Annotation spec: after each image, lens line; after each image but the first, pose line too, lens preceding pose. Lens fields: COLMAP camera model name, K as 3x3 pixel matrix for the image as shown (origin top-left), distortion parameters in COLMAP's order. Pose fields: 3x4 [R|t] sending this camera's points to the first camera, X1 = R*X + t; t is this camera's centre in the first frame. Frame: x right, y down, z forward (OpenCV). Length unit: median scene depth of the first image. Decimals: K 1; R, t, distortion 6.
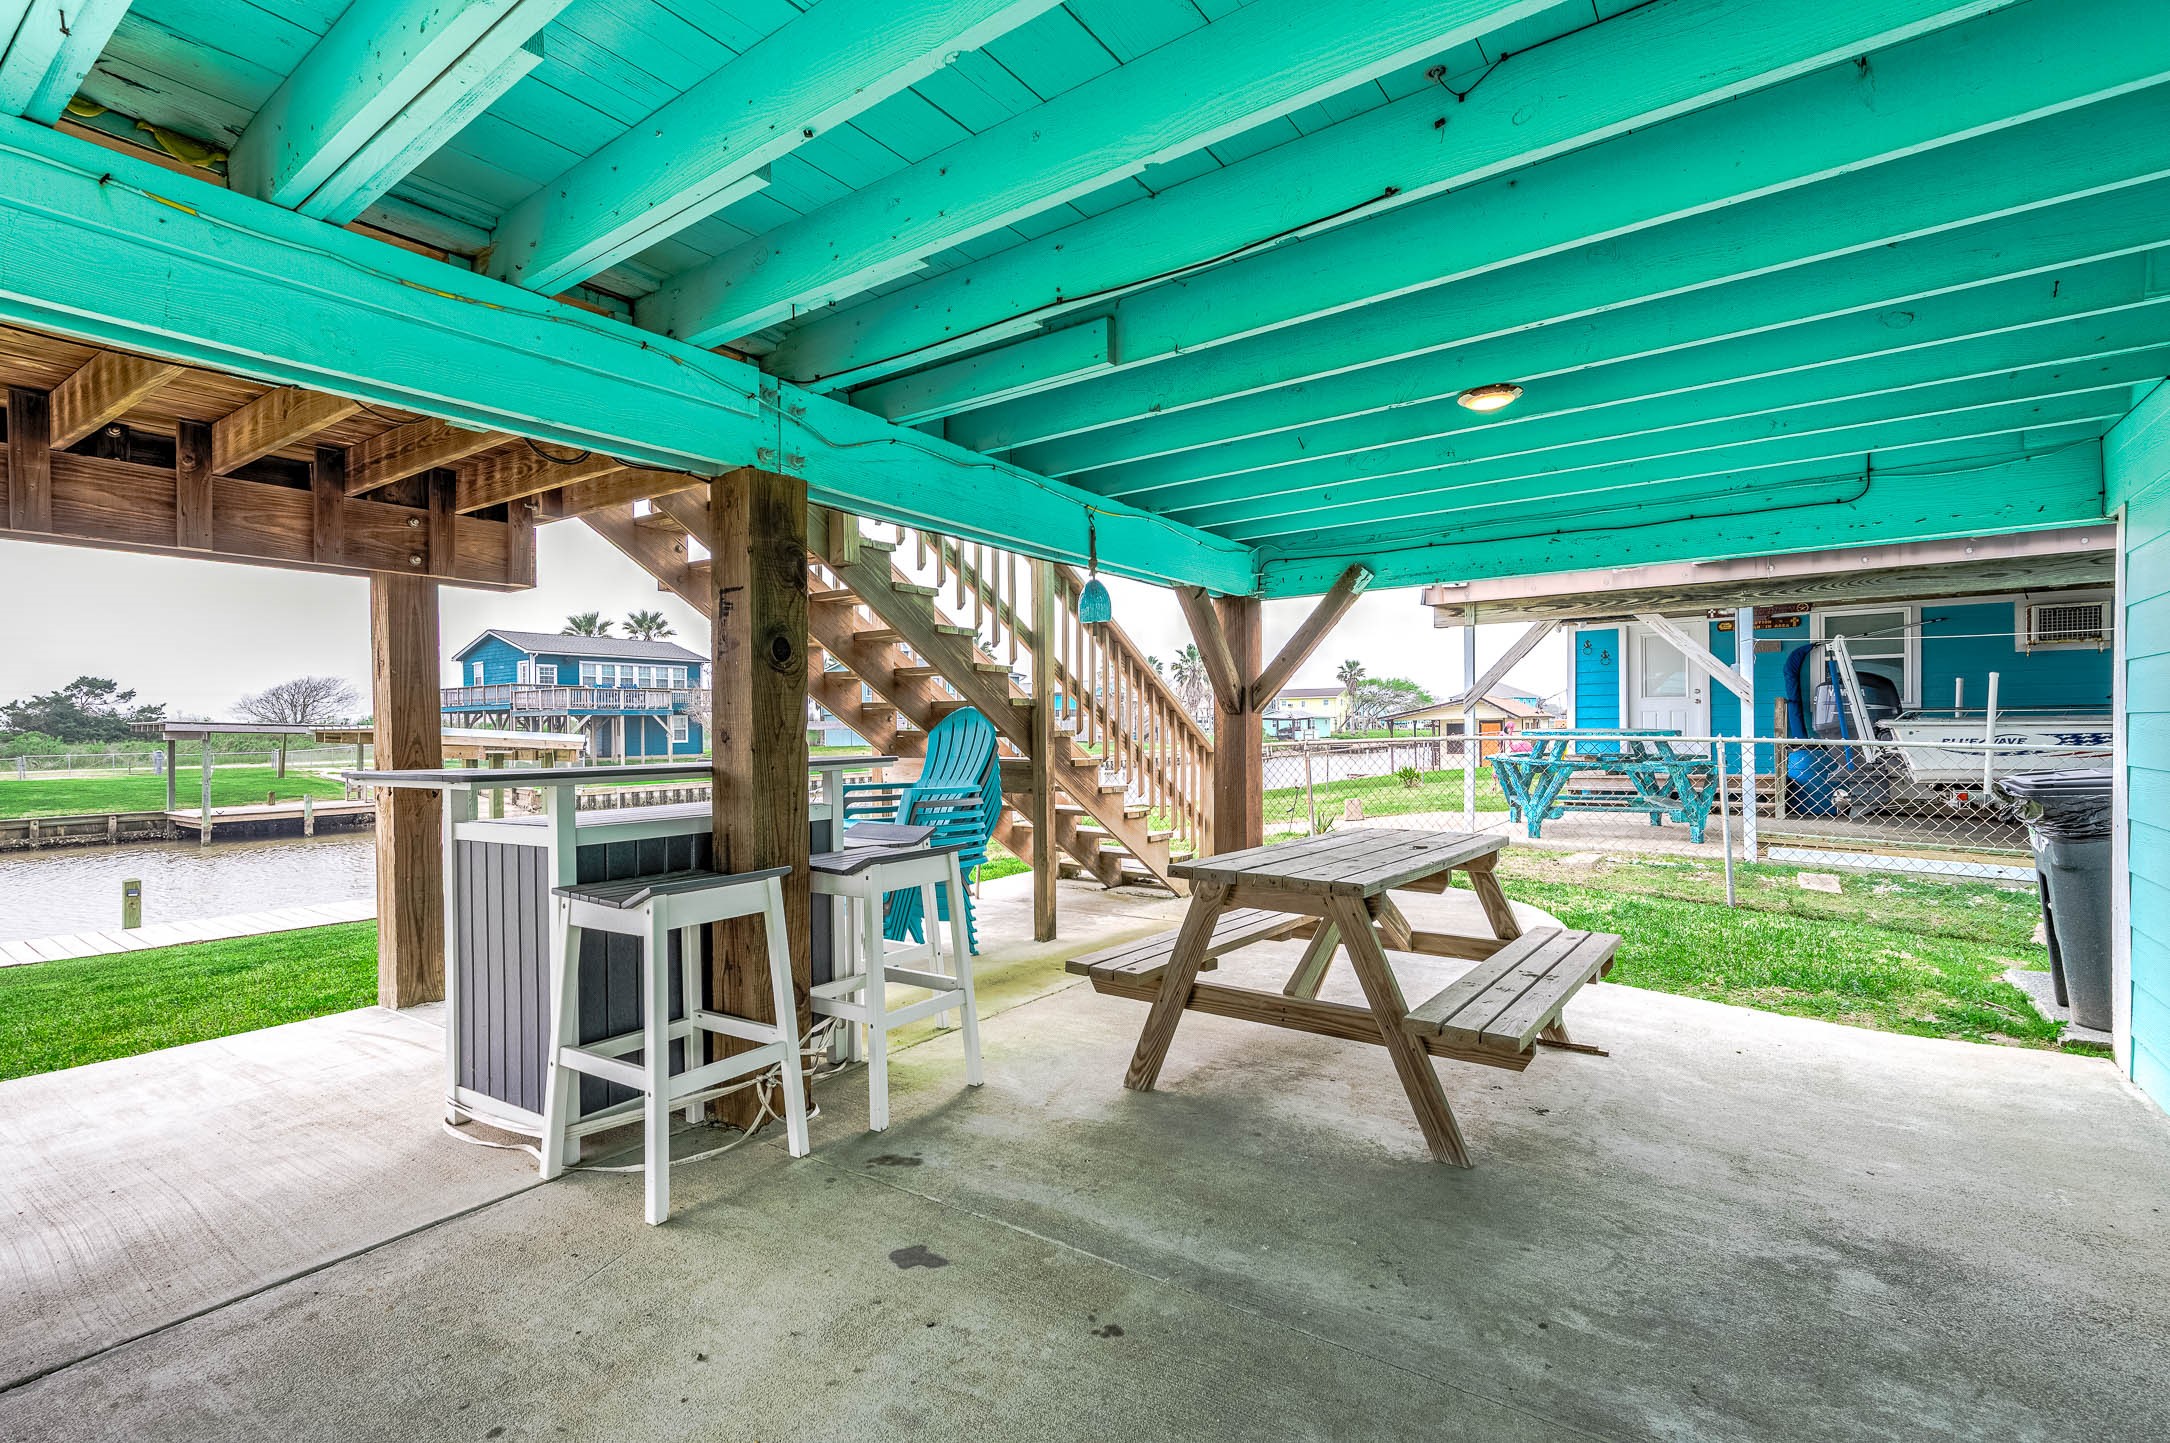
lens RADIAL K [[981.8, 0, 1086.8], [0, 981.8, 730.7], [0, 0, 1]] dist [0.014624, 0.000236]
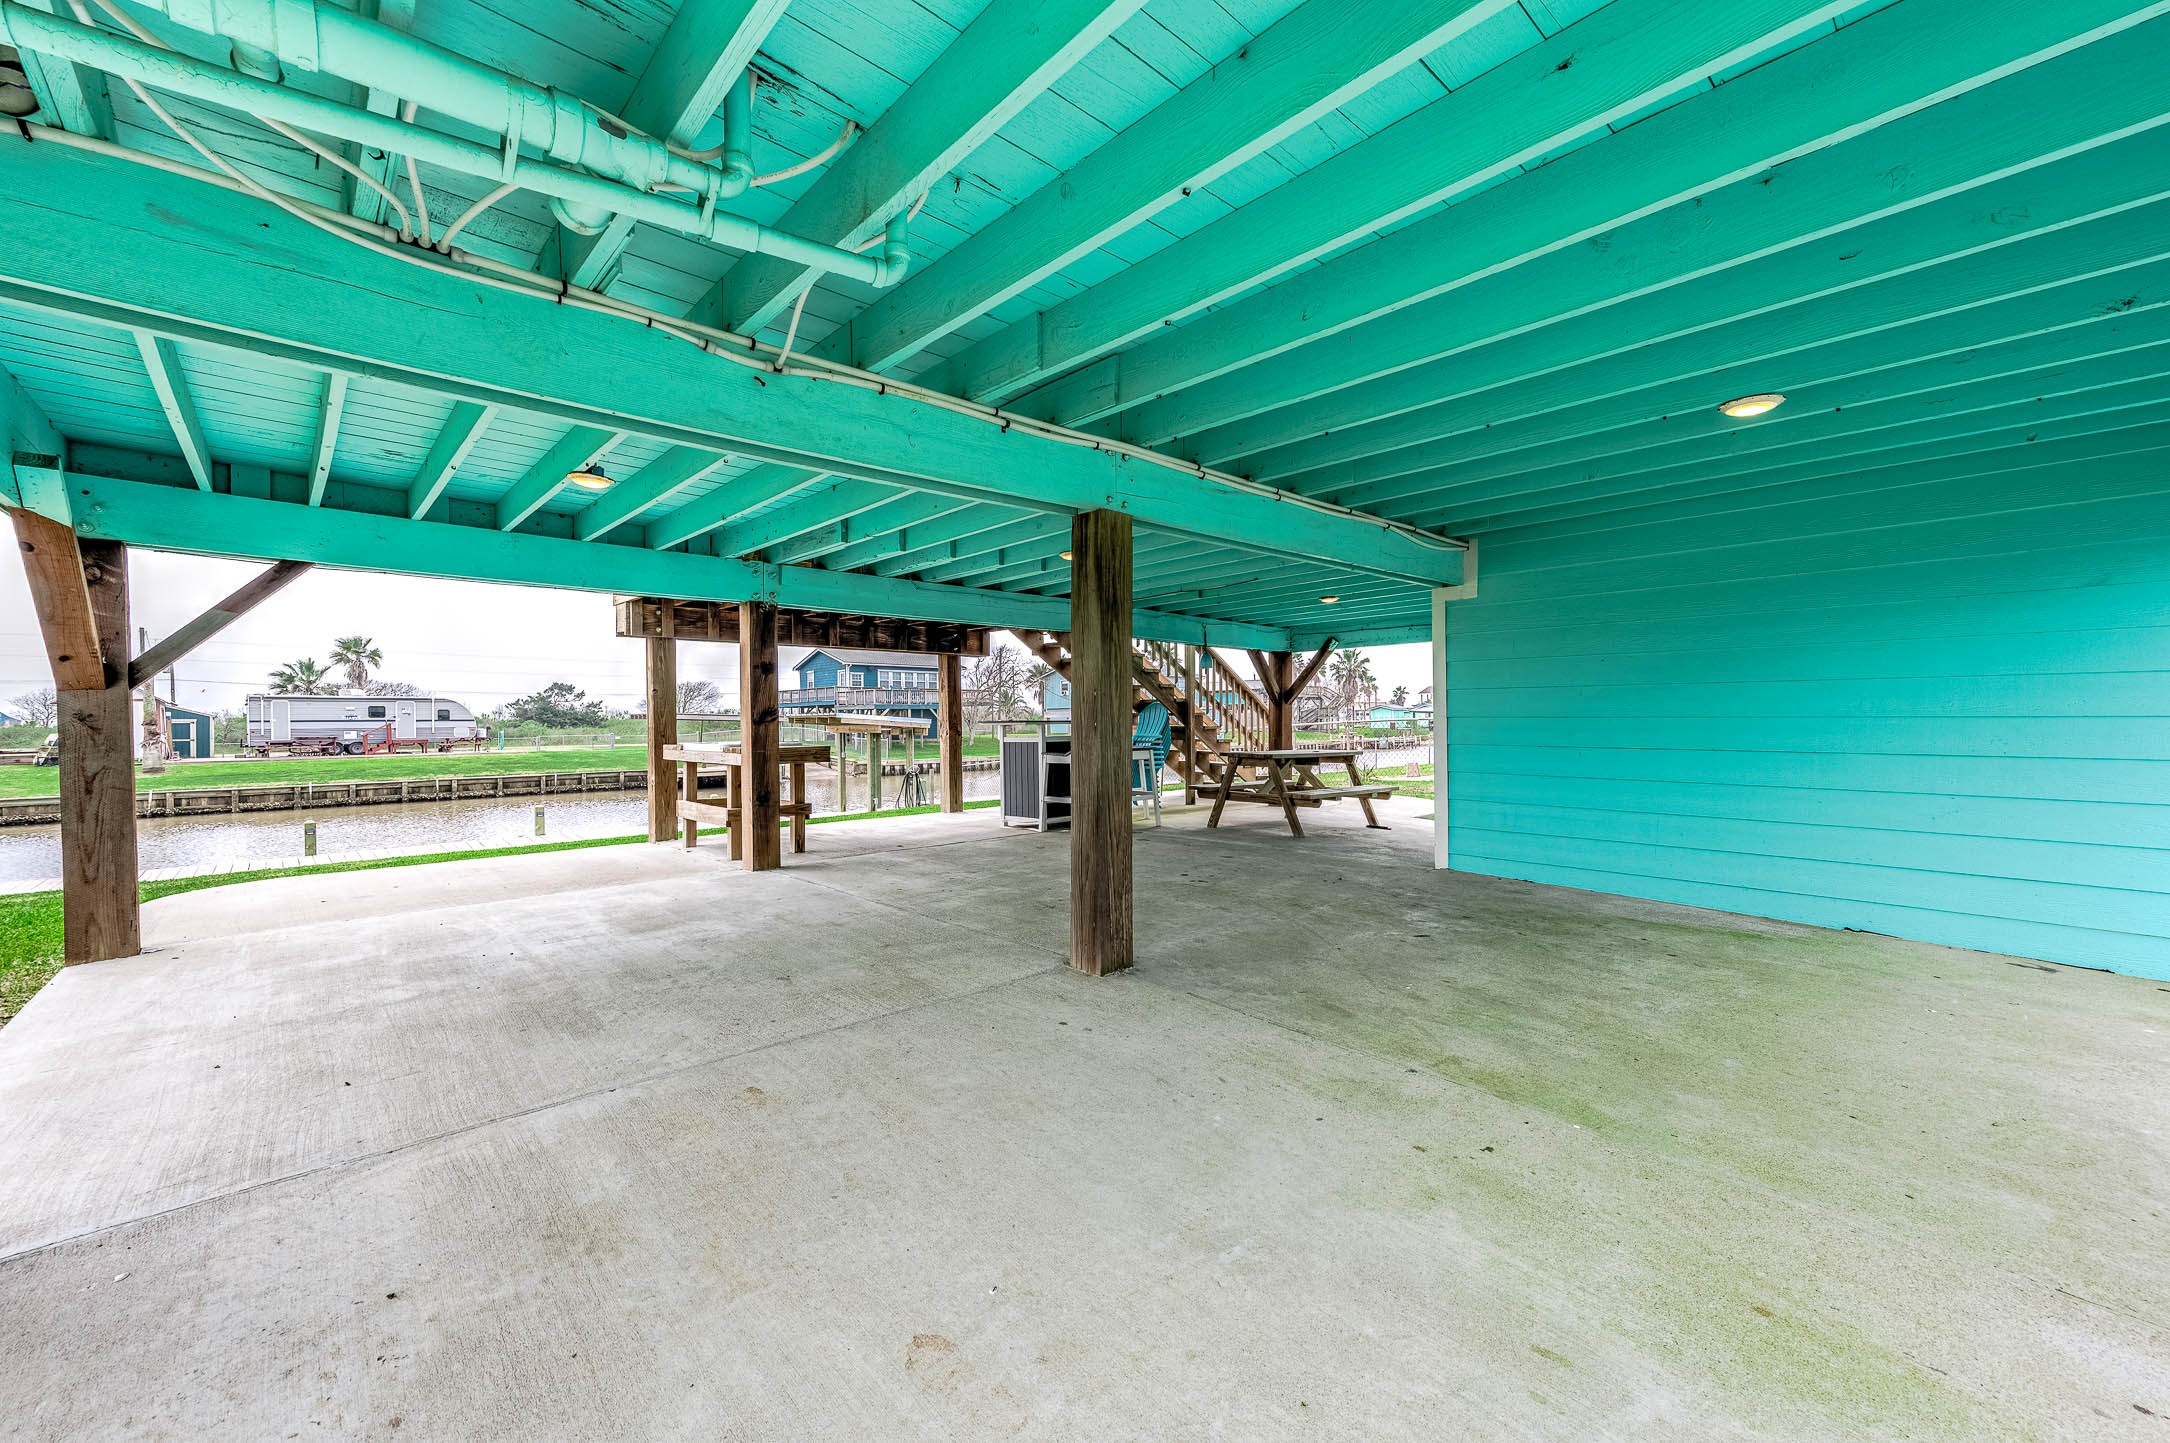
lens RADIAL K [[839.0, 0, 1083.9], [0, 839.0, 730.1], [0, 0, 1]] dist [0.018304, 0.000870]
pose [[0.978310, 0.004783, -0.207091, 0.158193], [-0.002973, 0.999955, 0.009051, 0.032242], [0.207125, -0.008239, 0.978280, -1.264285]]
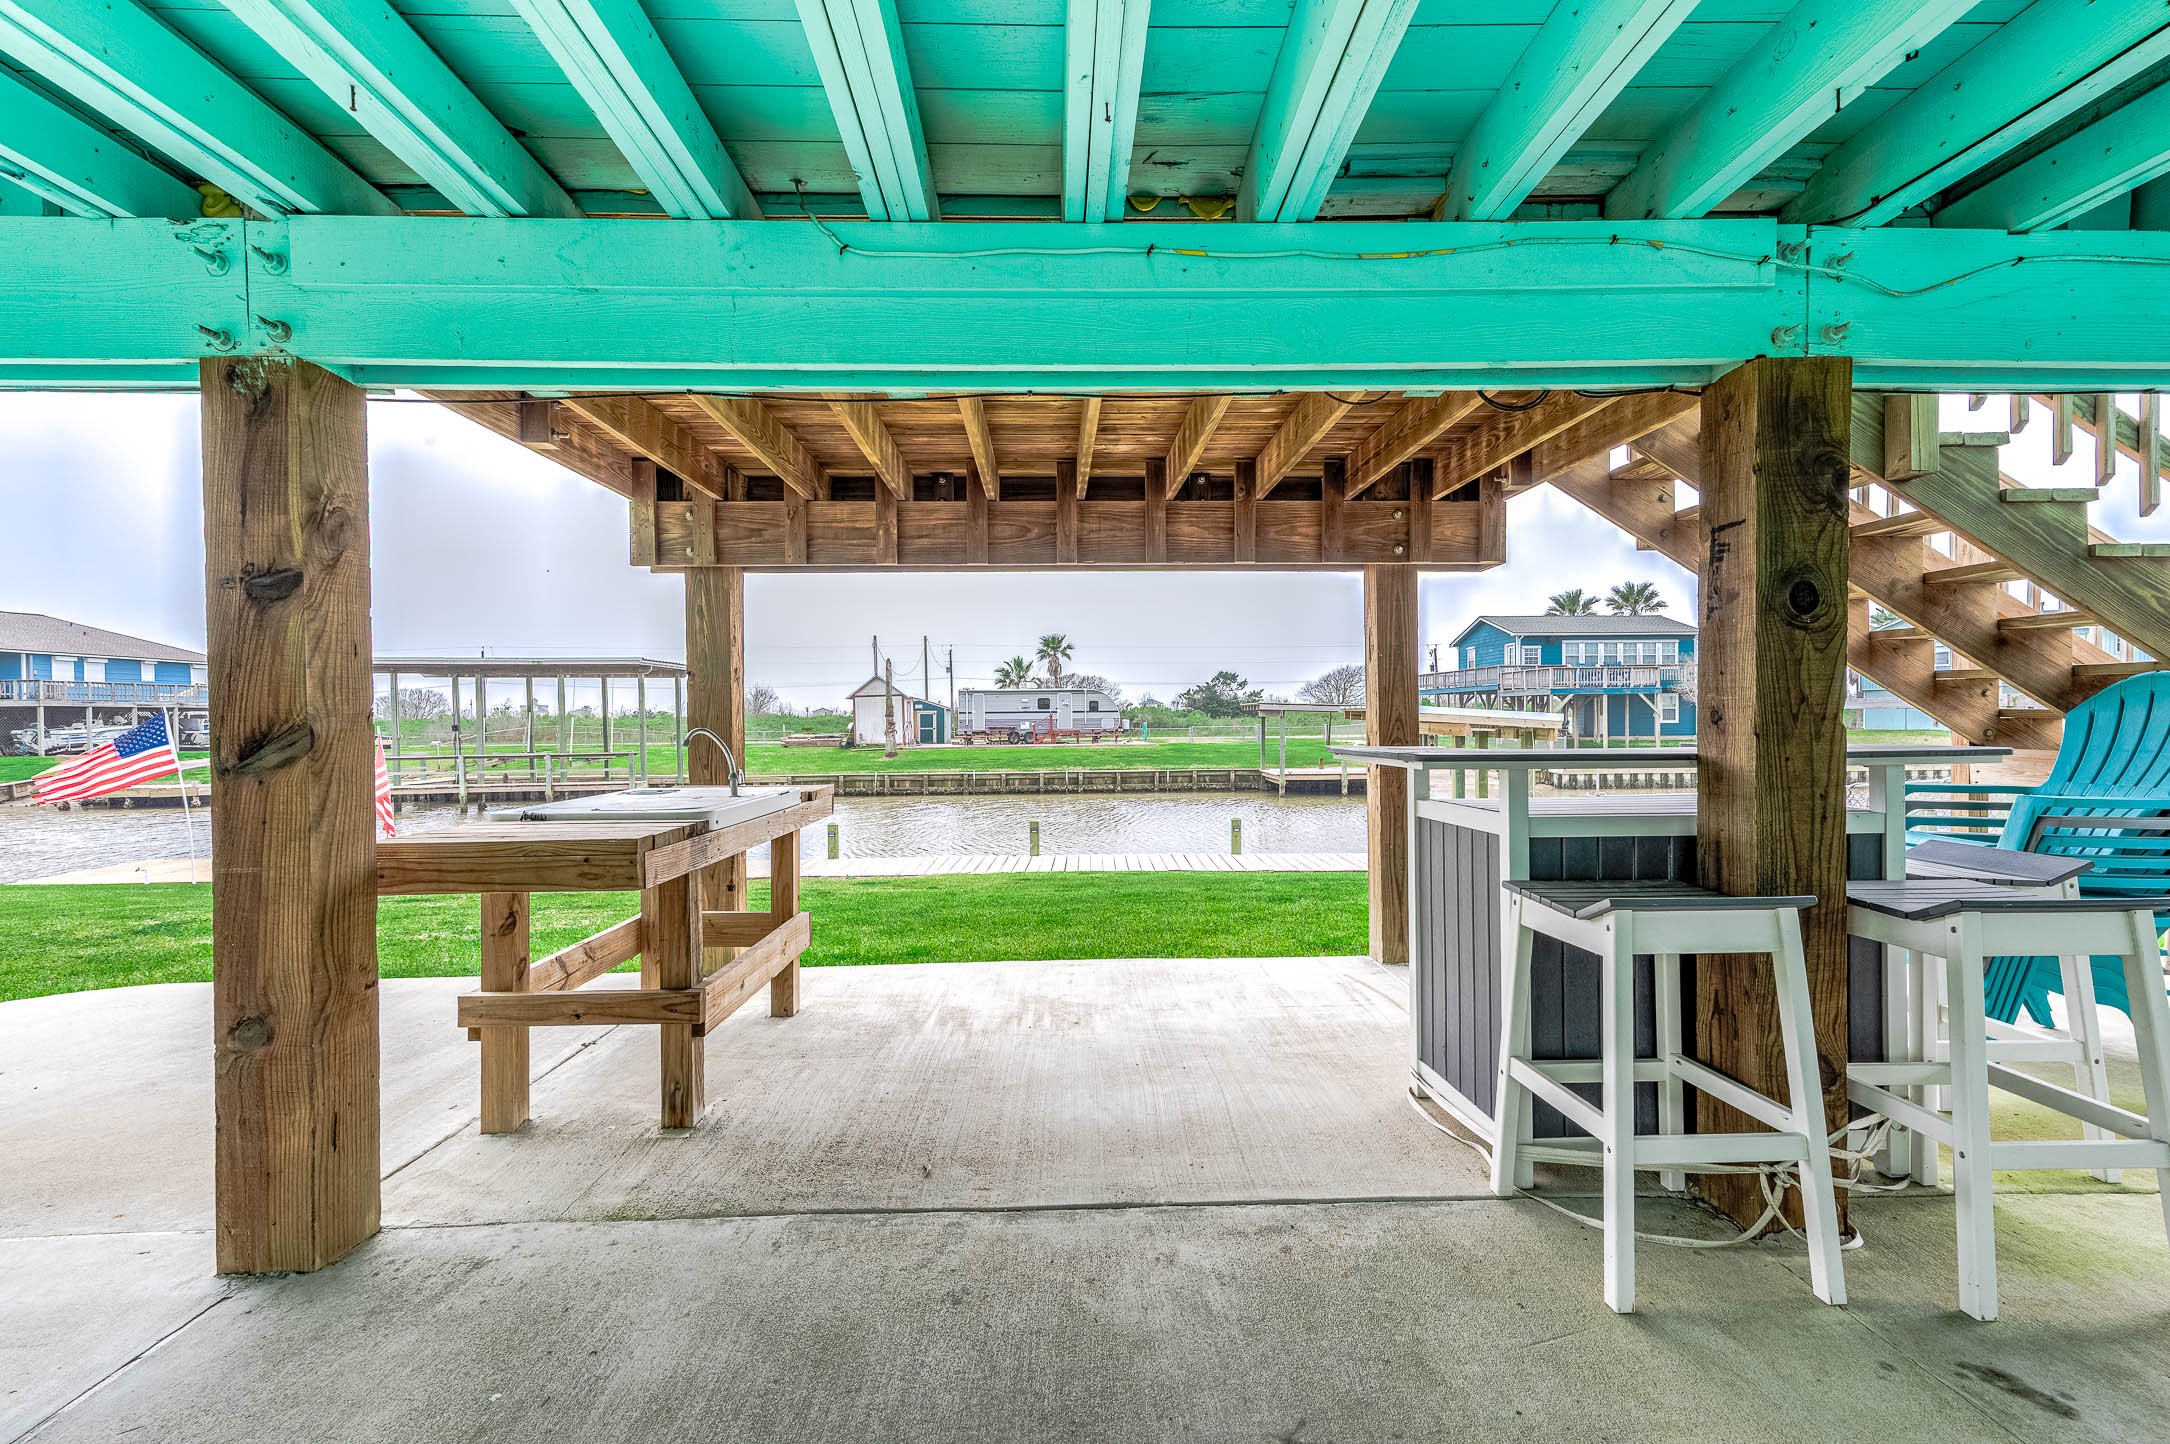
lens RADIAL K [[981.8, 0, 1087.5], [0, 981.8, 725.9], [0, 0, 1]] dist [0.014624, 0.000236]
pose [[0.601684, 0.013993, -0.798612, -0.030187], [-0.001012, 0.999859, 0.016757, 0.000831], [0.798734, -0.009275, 0.601613, 0.093597]]
